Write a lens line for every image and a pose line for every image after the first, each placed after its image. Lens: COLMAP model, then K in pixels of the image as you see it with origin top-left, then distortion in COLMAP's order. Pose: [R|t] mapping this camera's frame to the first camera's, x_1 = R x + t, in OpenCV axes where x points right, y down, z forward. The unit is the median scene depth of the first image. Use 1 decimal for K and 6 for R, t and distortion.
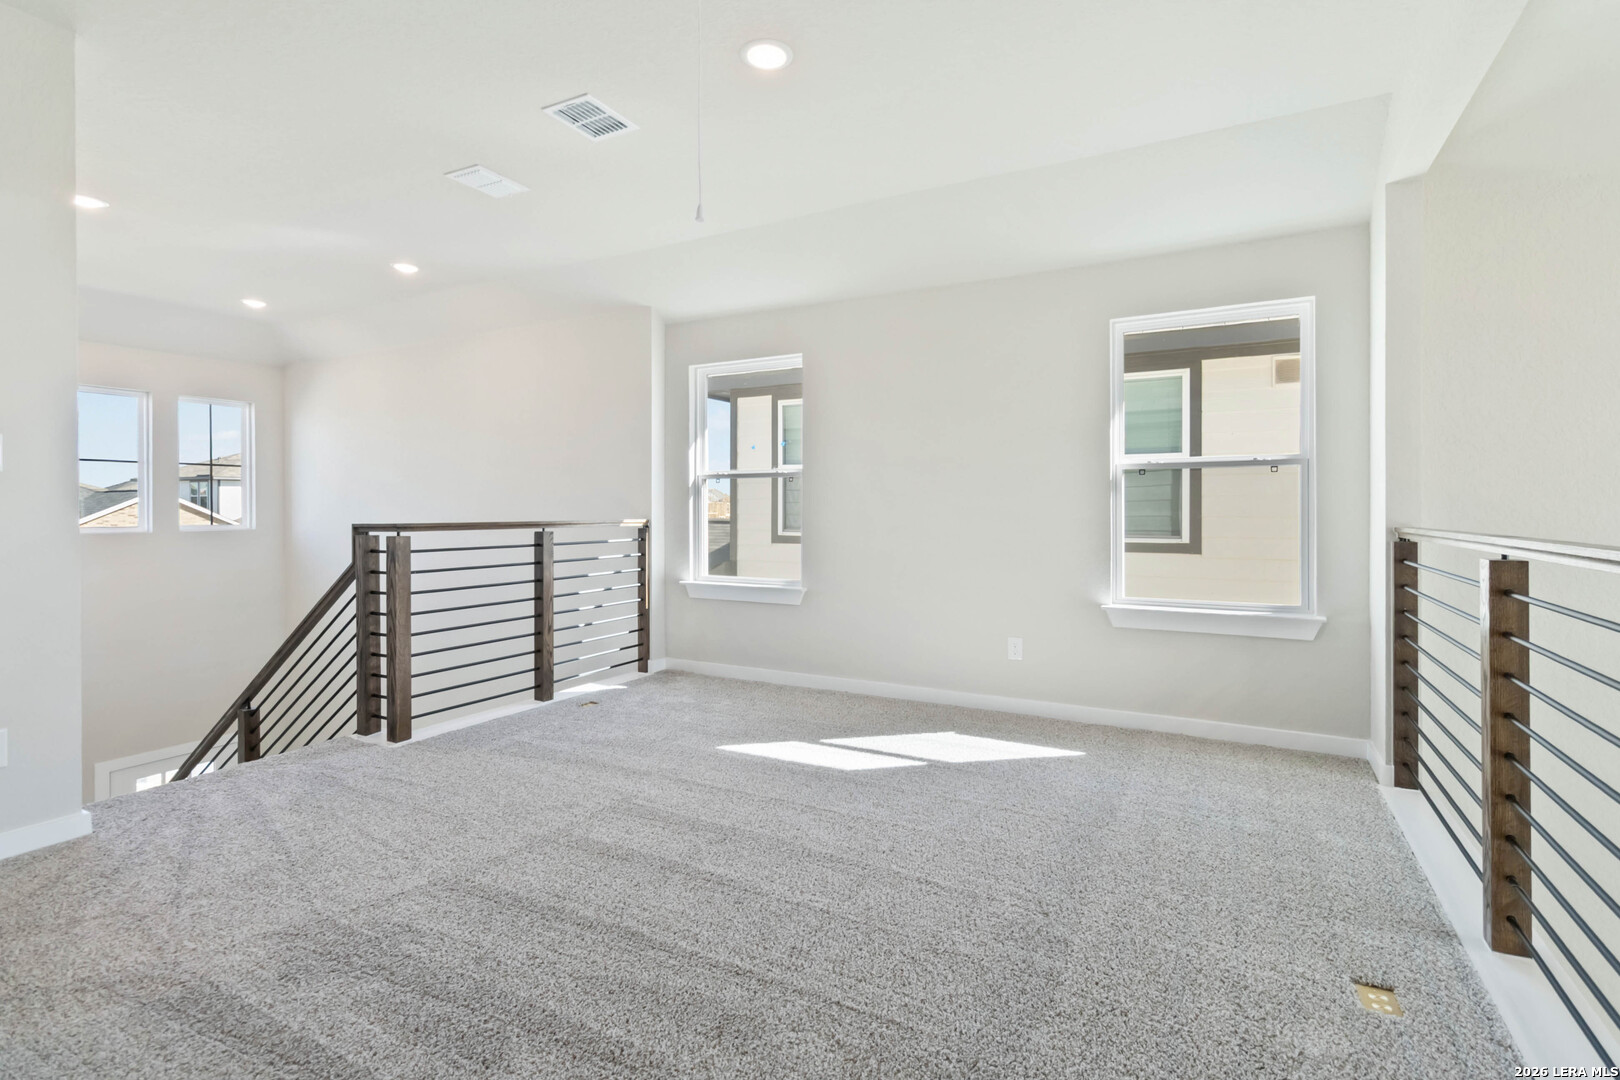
lens RADIAL K [[758.3, 0, 814.8], [0, 758.3, 523.4], [0, 0, 1]] dist [0.001707, 0.002851]
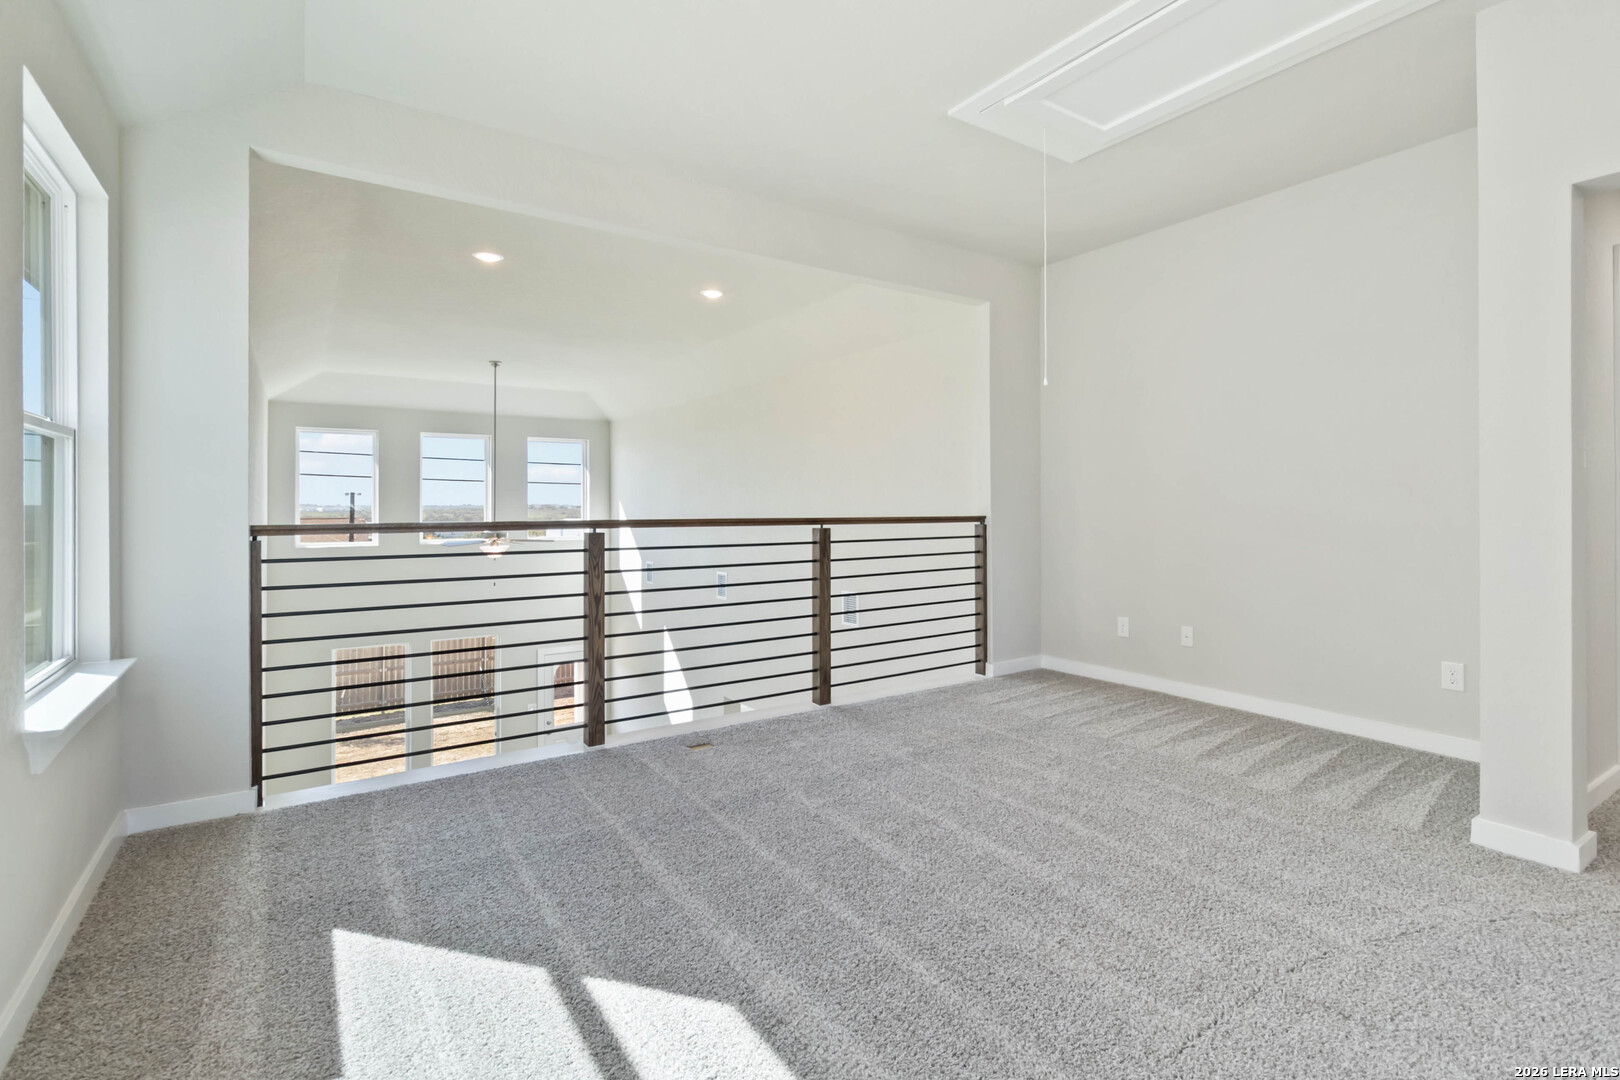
lens RADIAL K [[758.3, 0, 814.8], [0, 758.3, 525.6], [0, 0, 1]] dist [0.001707, 0.002851]
pose [[0.889583, 0.010780, -0.456646, 0.072473], [-0.007359, 0.999930, 0.009270, -0.001970], [0.456714, -0.004886, 0.889600, 0.140252]]
